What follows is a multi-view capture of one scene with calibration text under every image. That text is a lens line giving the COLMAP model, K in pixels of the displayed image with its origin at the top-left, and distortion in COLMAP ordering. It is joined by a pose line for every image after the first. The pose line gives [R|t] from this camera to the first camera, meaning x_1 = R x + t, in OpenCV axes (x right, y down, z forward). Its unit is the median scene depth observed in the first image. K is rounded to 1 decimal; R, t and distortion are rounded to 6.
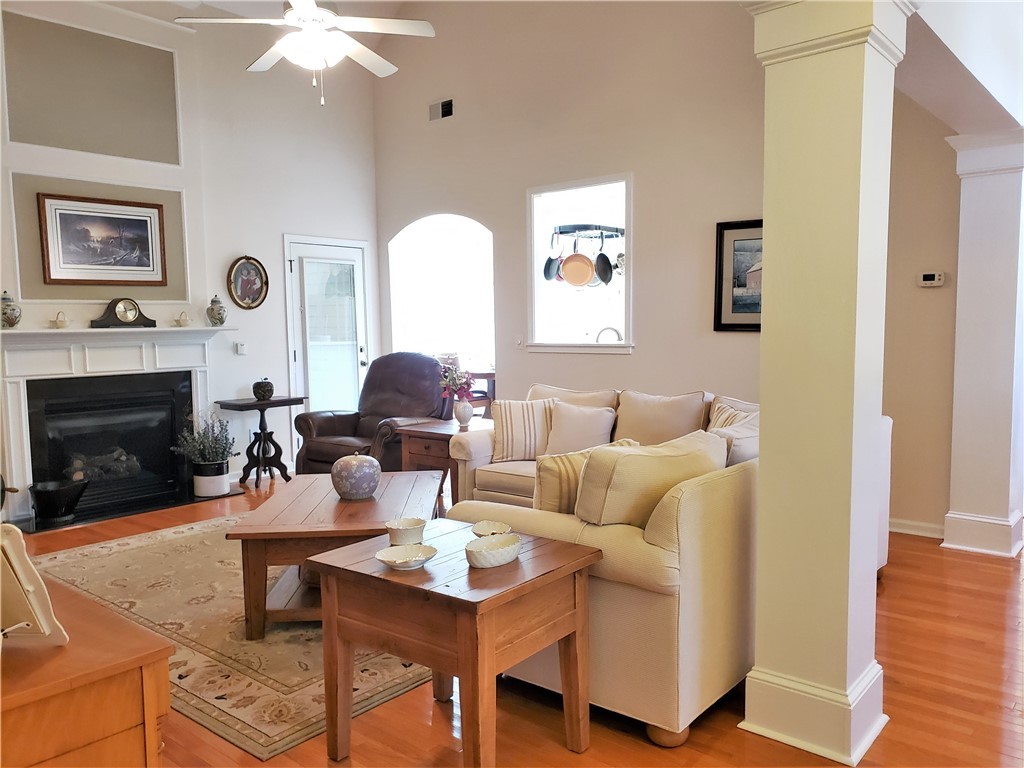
lens RADIAL K [[792.3, 0, 512.0], [0, 792.3, 384.0], [0, 0, 1]] dist [0.032867, -0.000042]
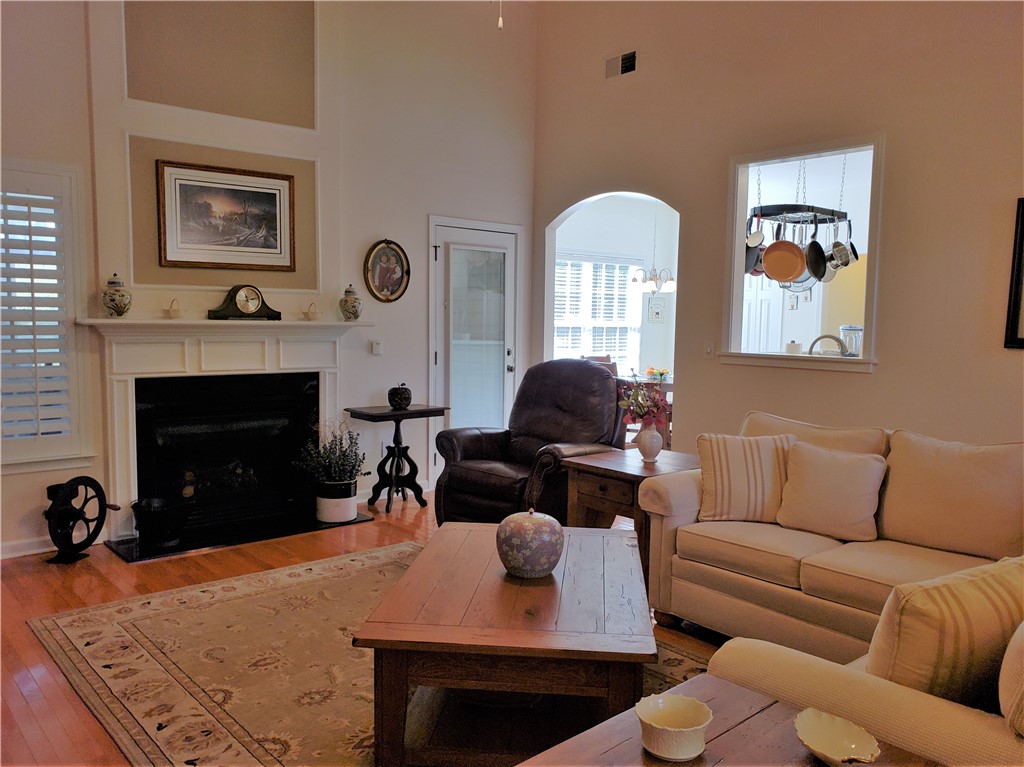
lens RADIAL K [[827.8, 0, 513.1], [0, 827.8, 388.5], [0, 0, 1]] dist [0.261515, -0.655652]
pose [[0.986573, 0.042318, -0.157742, -0.058530], [-0.041635, 0.999104, 0.007632, -0.016036], [0.157924, -0.000961, 0.987451, 0.153604]]
